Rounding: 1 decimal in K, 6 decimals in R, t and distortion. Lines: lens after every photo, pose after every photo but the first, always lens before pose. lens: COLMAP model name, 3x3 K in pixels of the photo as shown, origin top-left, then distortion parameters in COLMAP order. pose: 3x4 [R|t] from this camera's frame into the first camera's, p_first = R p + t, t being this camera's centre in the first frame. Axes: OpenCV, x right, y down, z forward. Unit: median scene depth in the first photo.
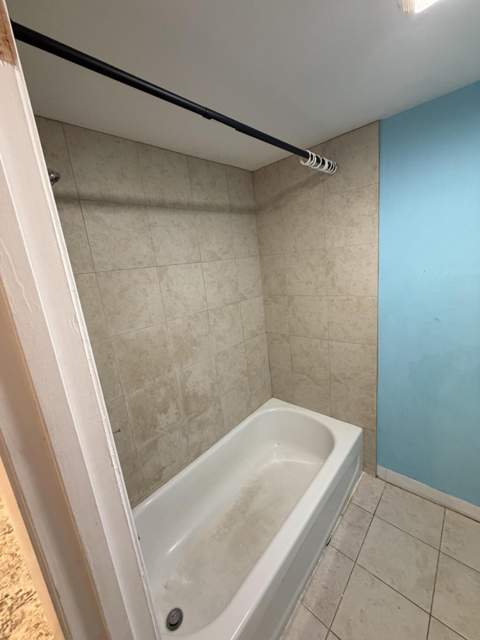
lens RADIAL K [[255.9, 0, 240.0], [0, 255.9, 317.8], [0, 0, 1]] dist [-0.000289, 0.000642]
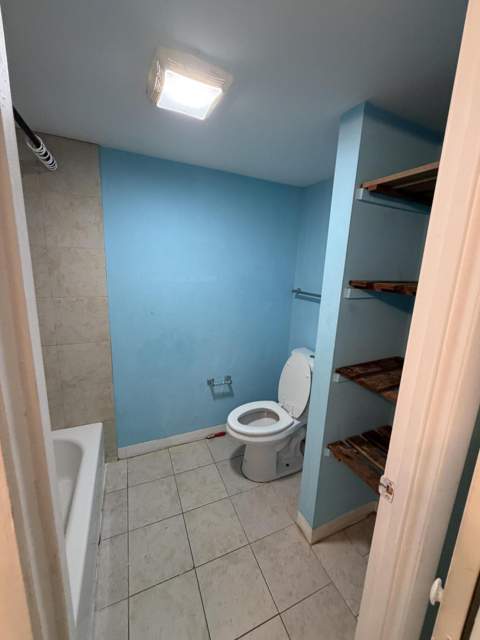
lens RADIAL K [[255.9, 0, 241.0], [0, 255.9, 317.8], [0, 0, 1]] dist [-0.000289, 0.000642]
pose [[0.398604, -0.072120, 0.914283, -0.254203], [0.113642, 0.993104, 0.028792, 0.040717], [-0.910055, 0.092424, 0.404051, 0.009208]]
